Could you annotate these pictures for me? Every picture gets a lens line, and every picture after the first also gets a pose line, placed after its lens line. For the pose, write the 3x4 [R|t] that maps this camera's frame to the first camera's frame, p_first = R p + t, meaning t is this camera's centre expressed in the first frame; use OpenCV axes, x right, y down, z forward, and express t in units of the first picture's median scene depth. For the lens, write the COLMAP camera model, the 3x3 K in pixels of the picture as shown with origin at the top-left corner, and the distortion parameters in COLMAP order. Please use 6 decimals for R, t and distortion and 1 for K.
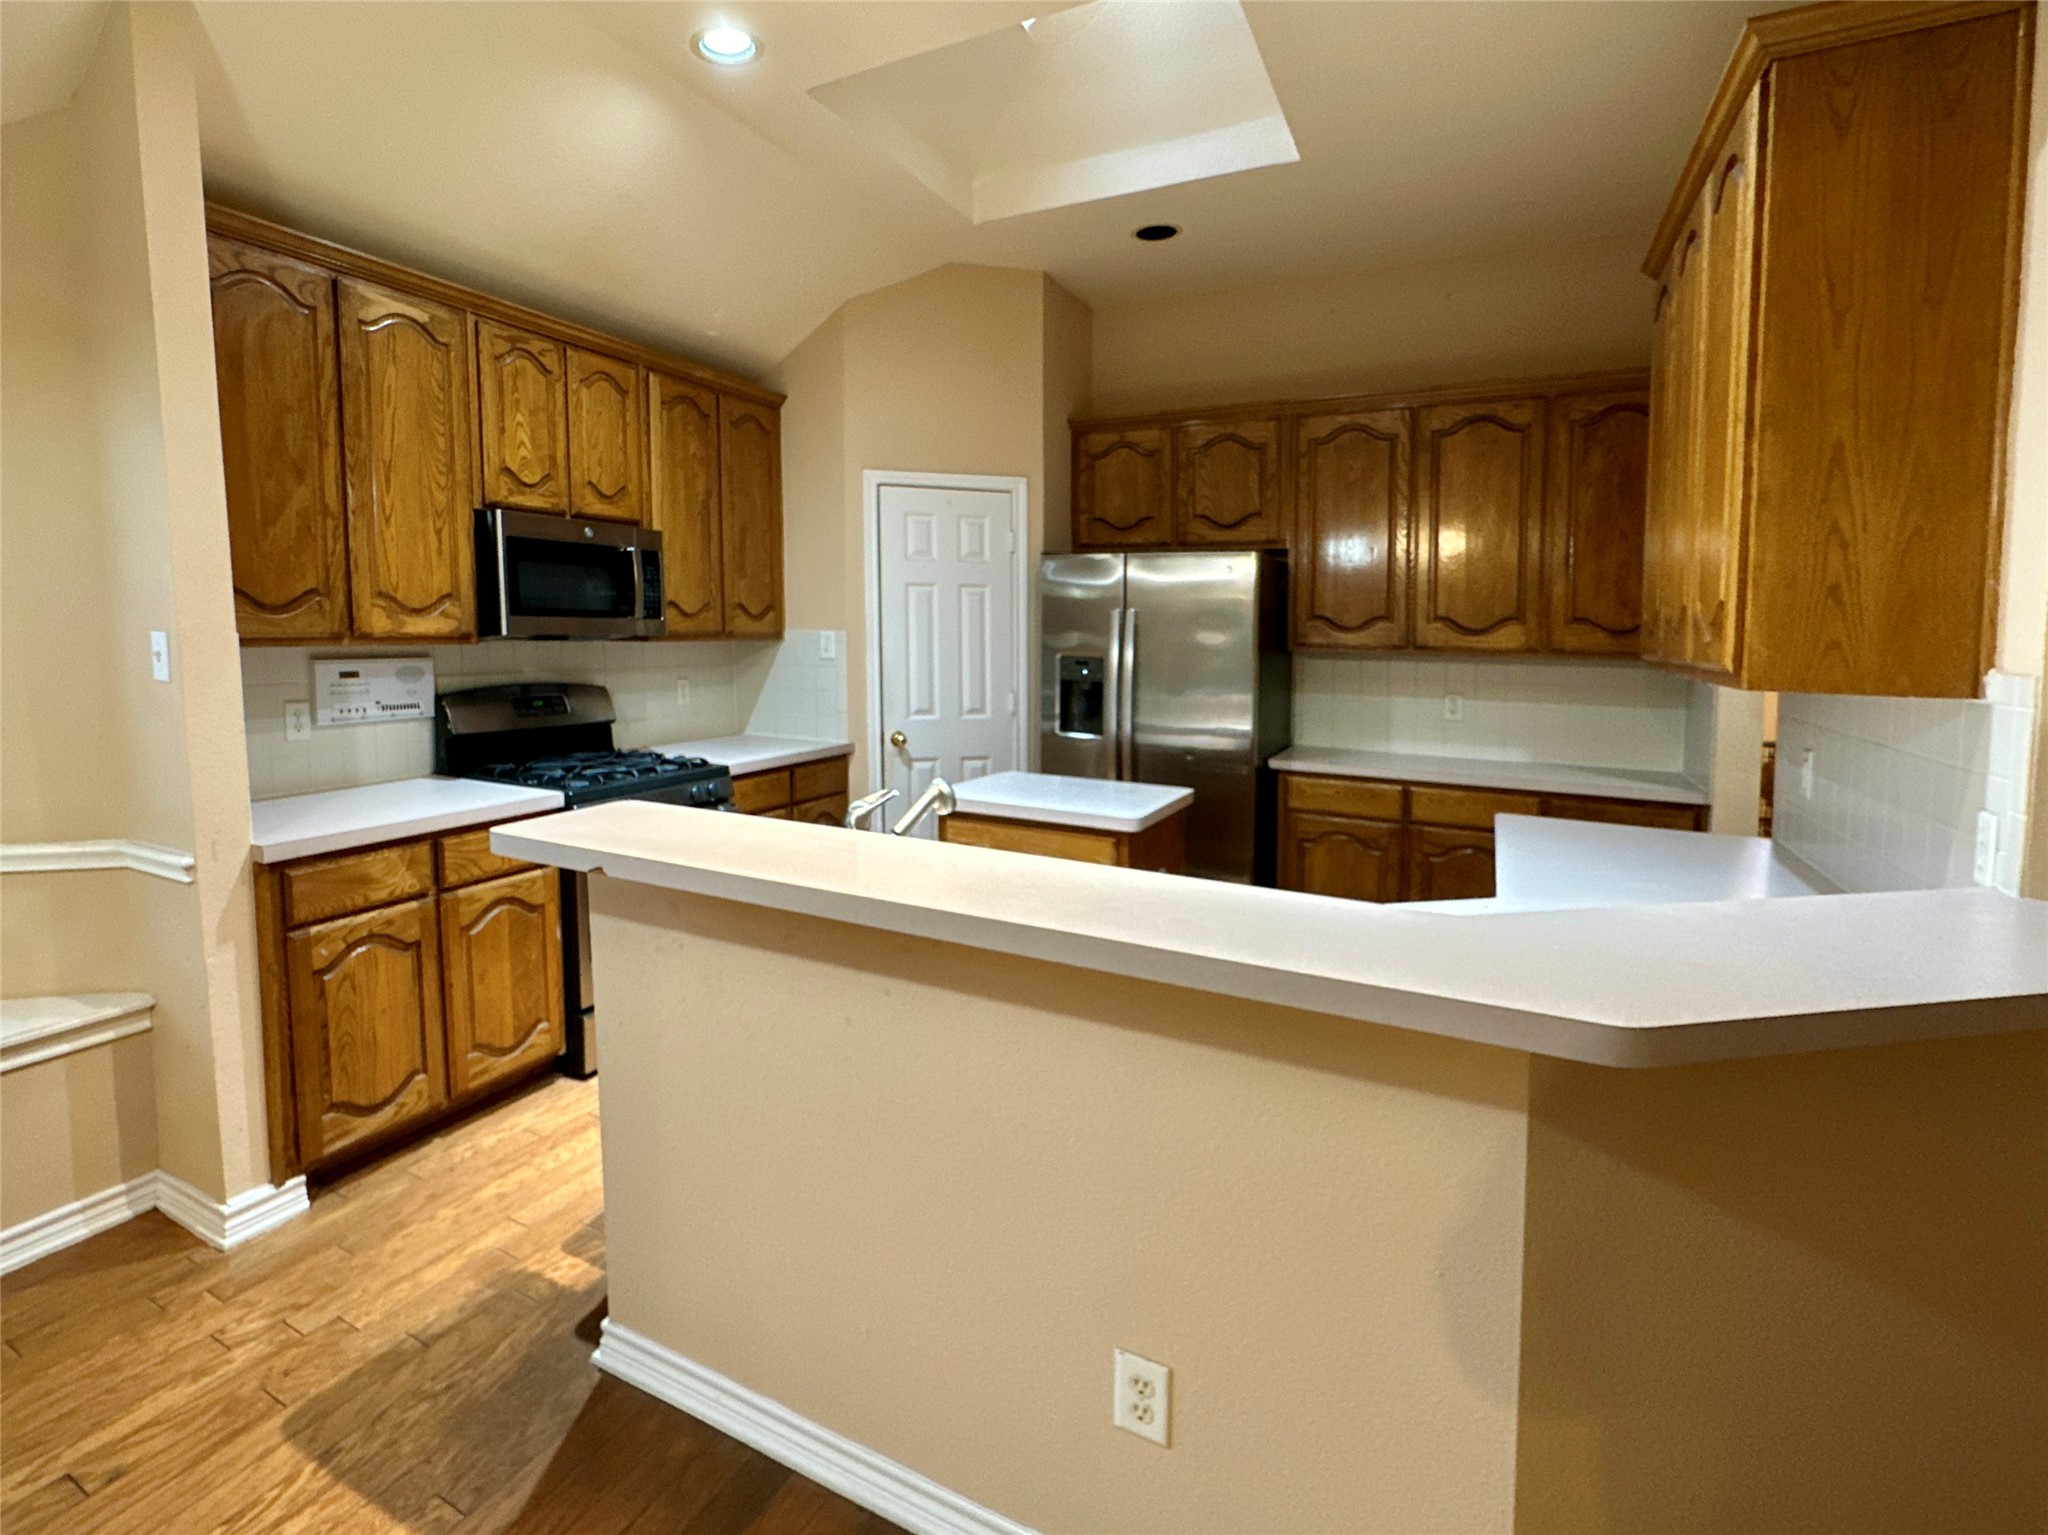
lens RADIAL K [[1002.5, 0, 887.6], [0, 1002.5, 693.1], [0, 0, 1]] dist [-0.000132, -0.000526]
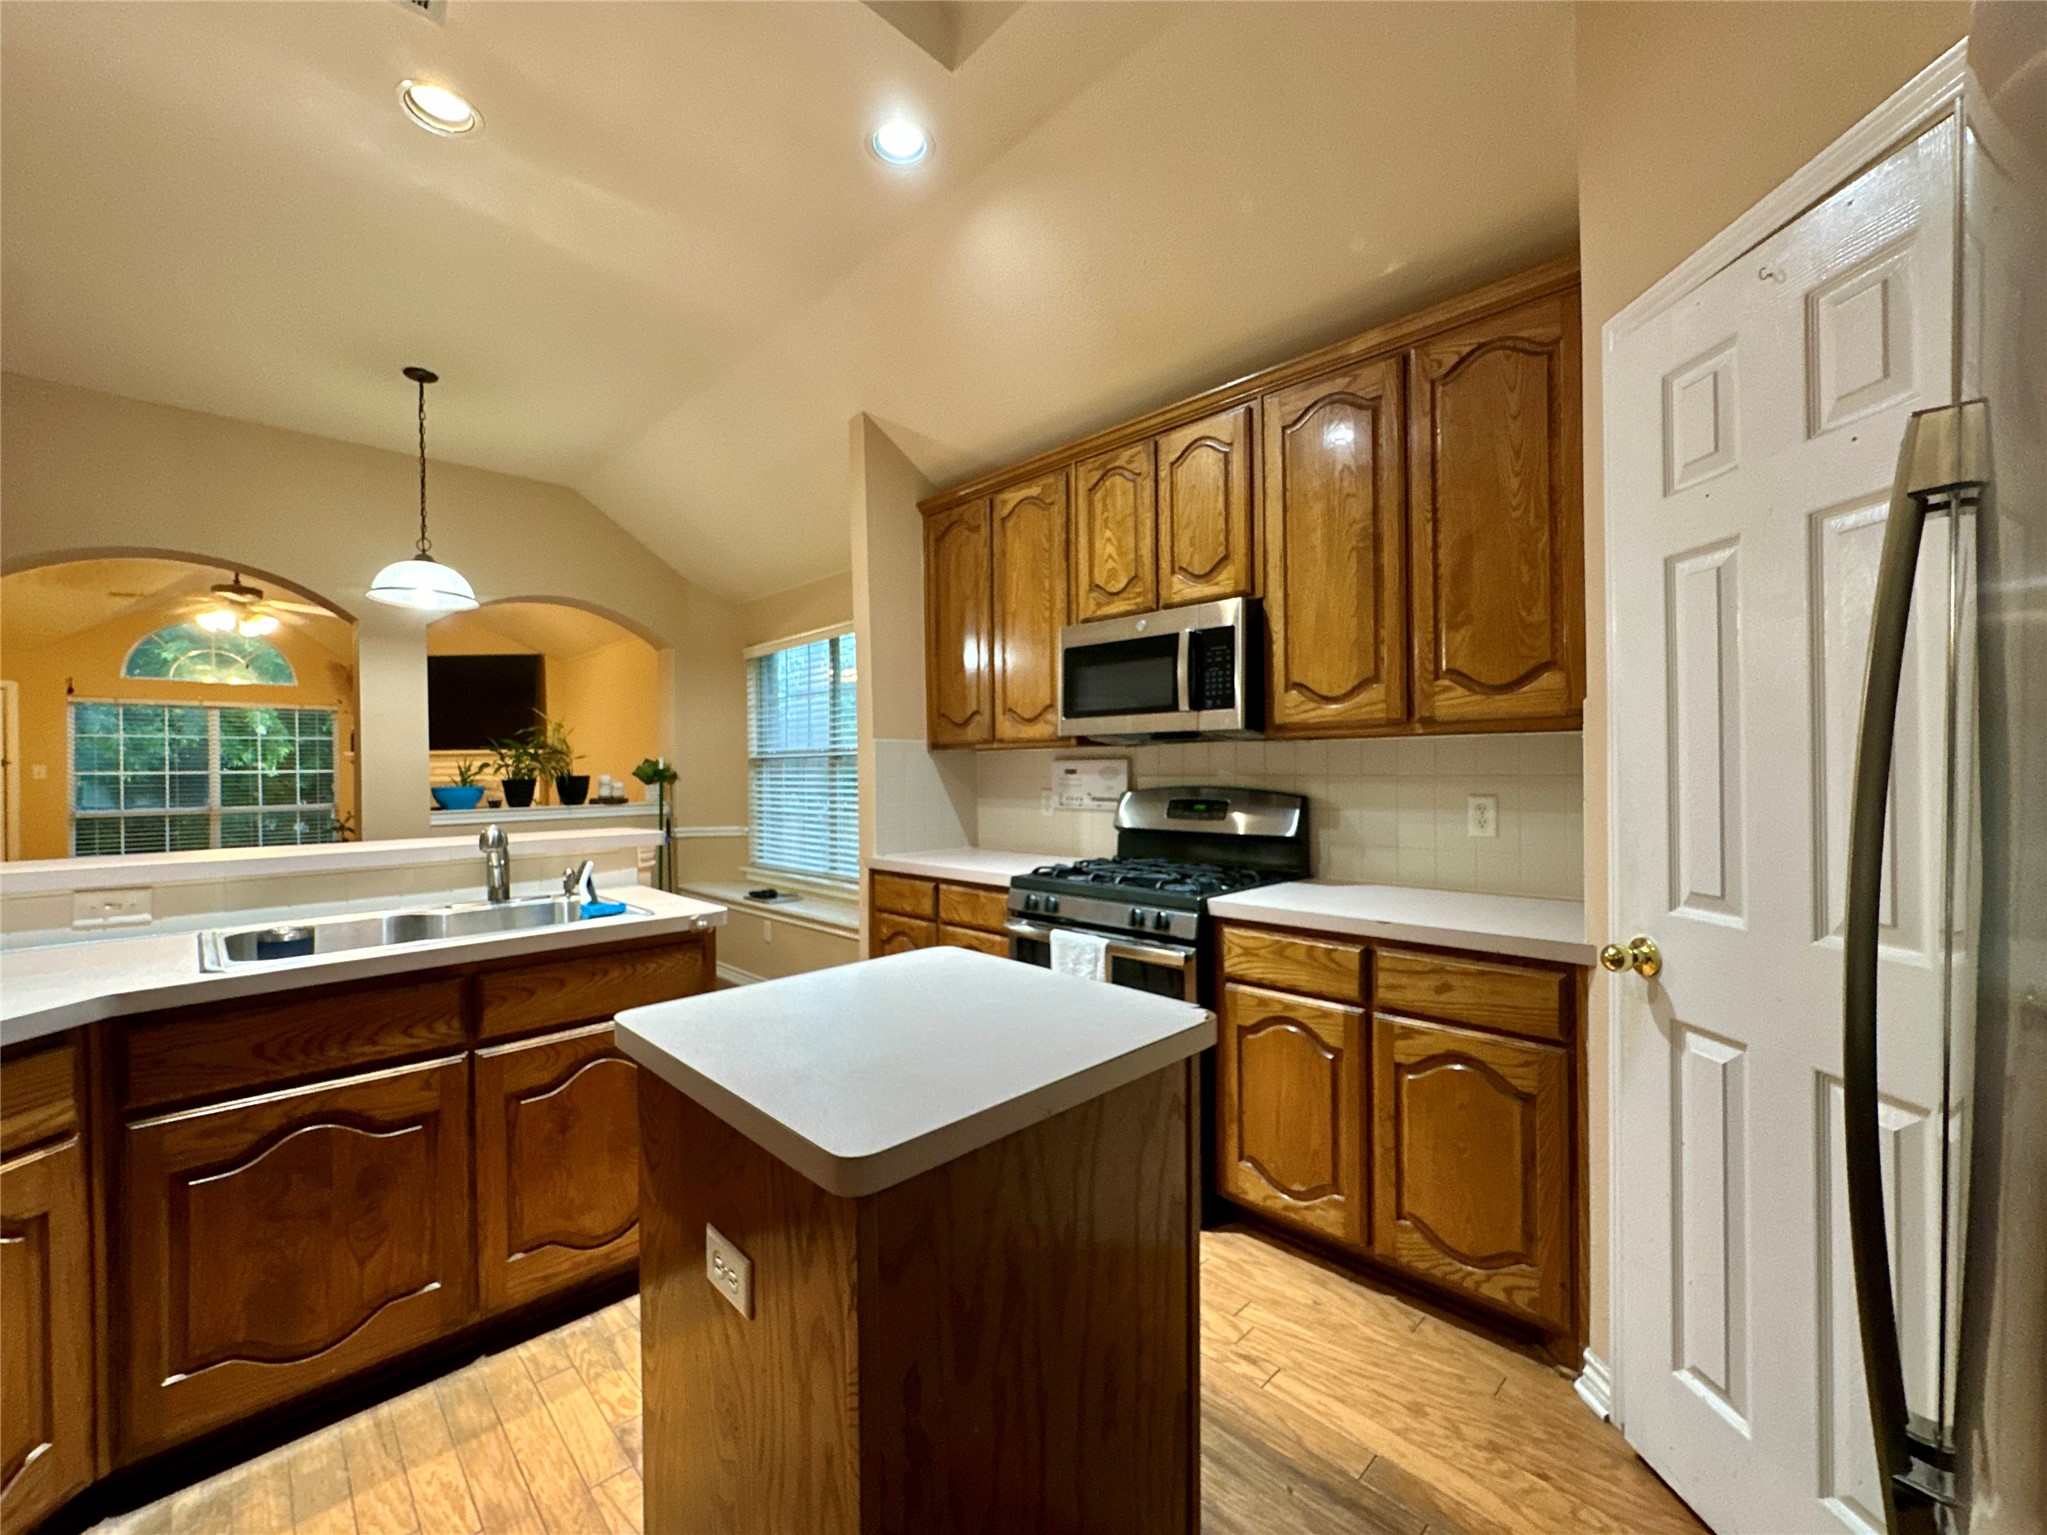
lens RADIAL K [[823.6, 0, 1030.7], [0, 823.6, 808.2], [0, 0, 1]] dist [-0.018981, -0.000095]
pose [[-0.240491, 0.033800, -0.970063, 0.593545], [-0.060711, 0.996913, 0.049787, -0.022860], [0.968751, 0.070867, -0.237696, 1.315433]]
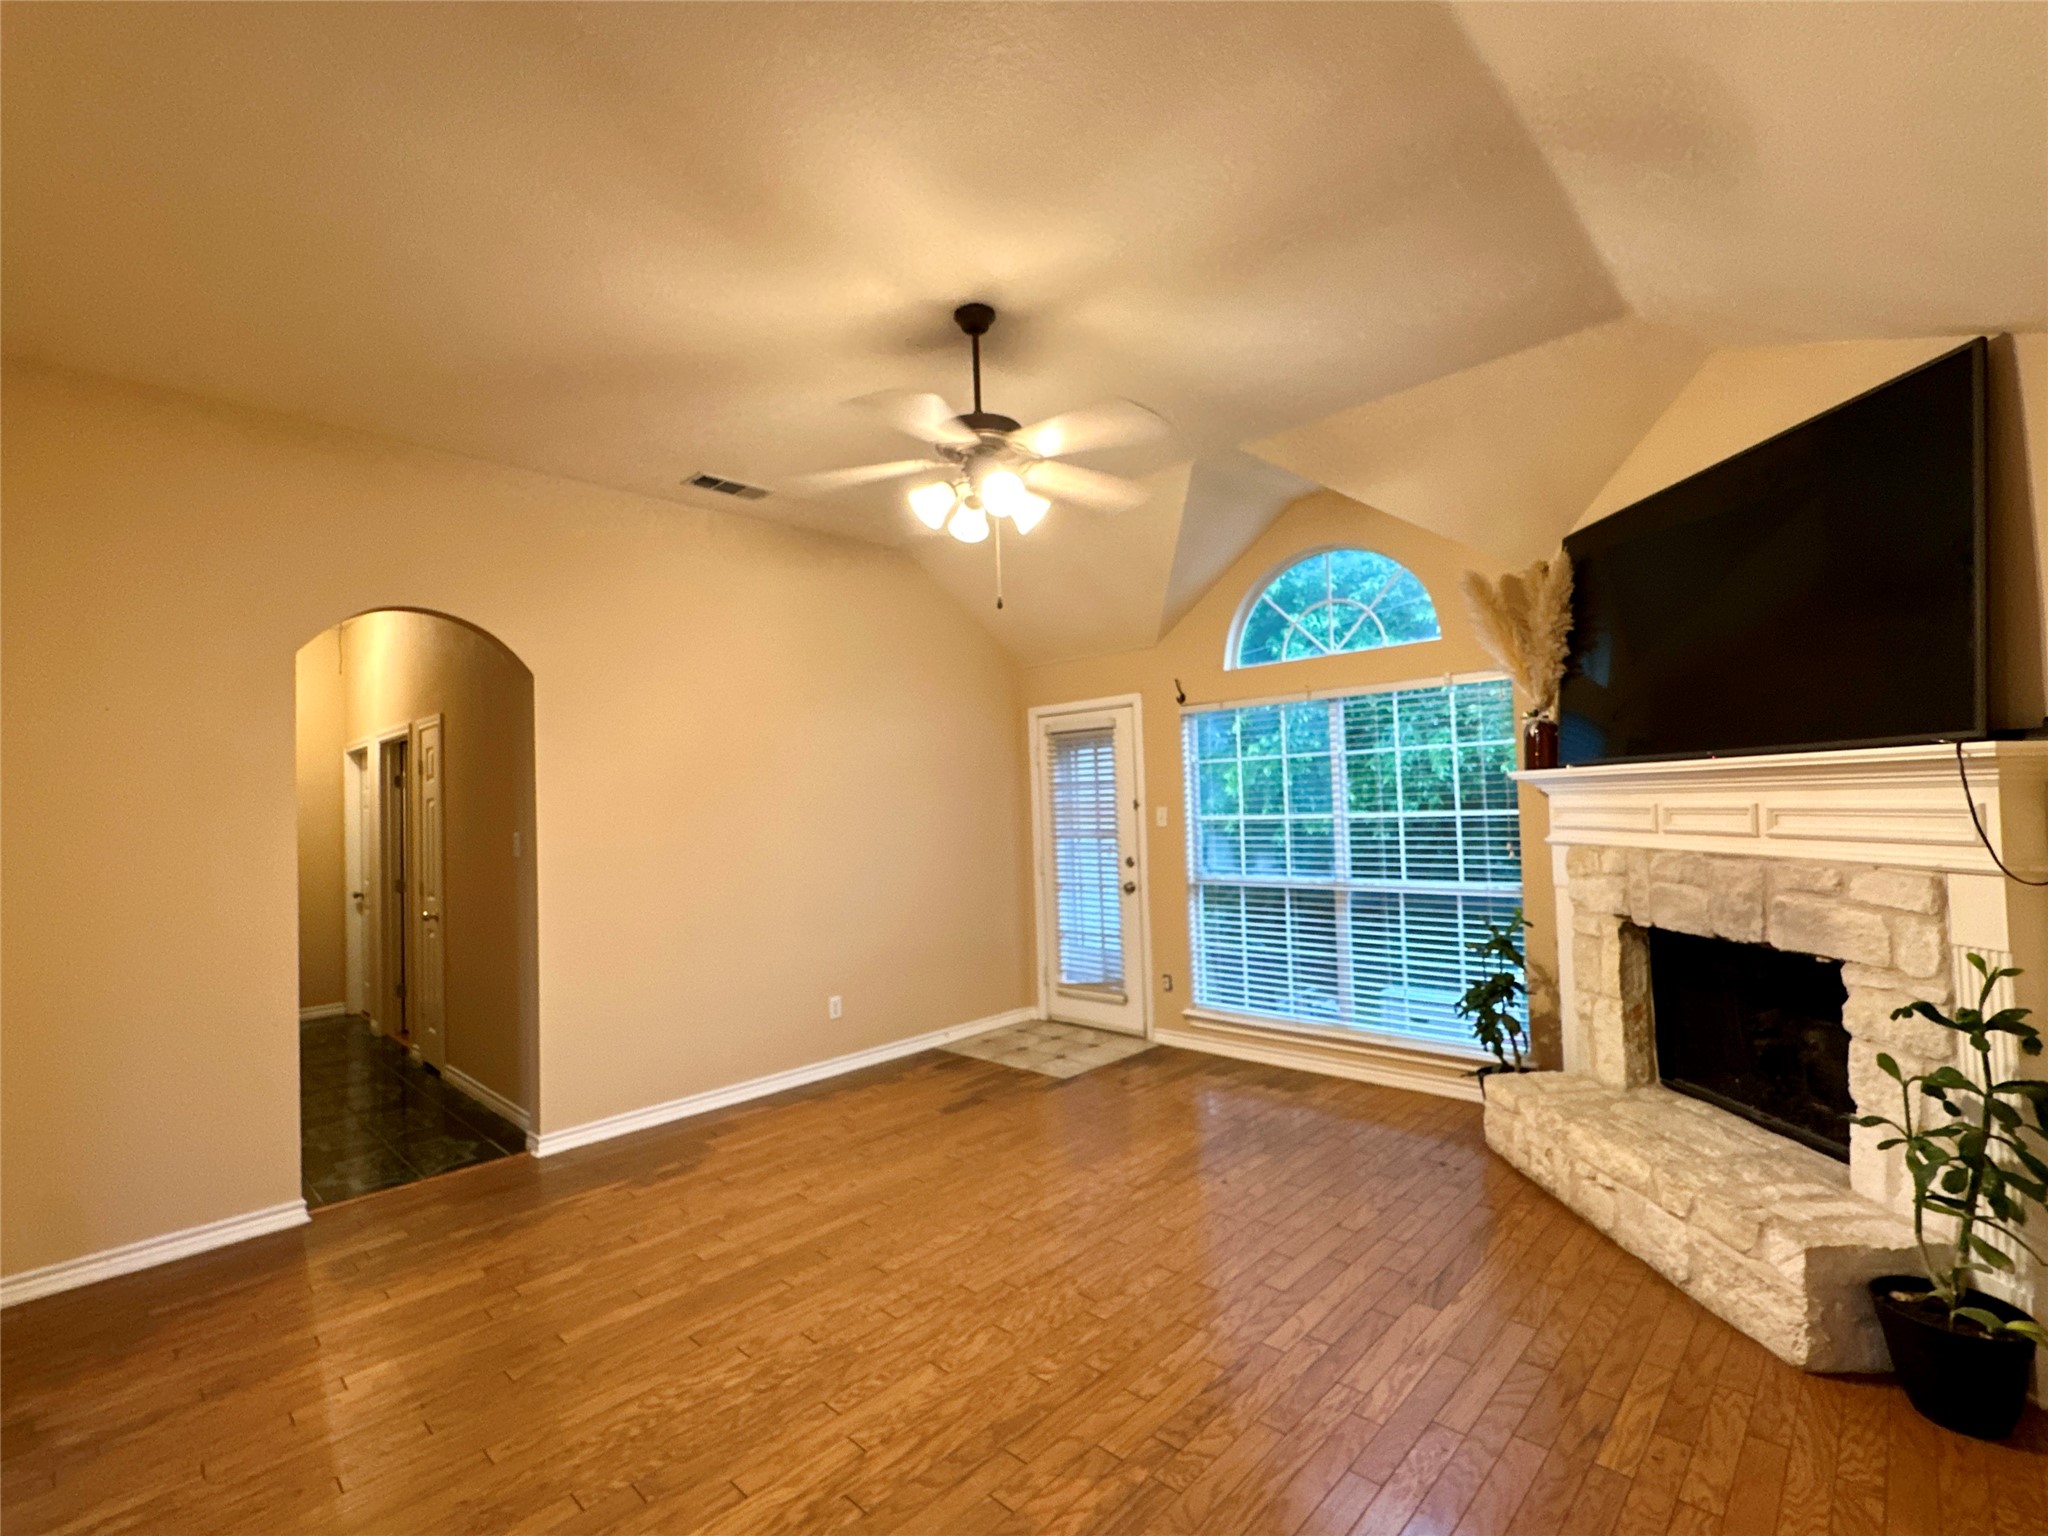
lens RADIAL K [[906.3, 0, 1018.8], [0, 906.3, 769.8], [0, 0, 1]] dist [-0.002939, -0.000375]
pose [[-0.975056, 0.030787, 0.219813, -1.092947], [0.039801, 0.998534, 0.036697, -0.015755], [-0.218360, 0.044531, -0.974852, -0.130727]]
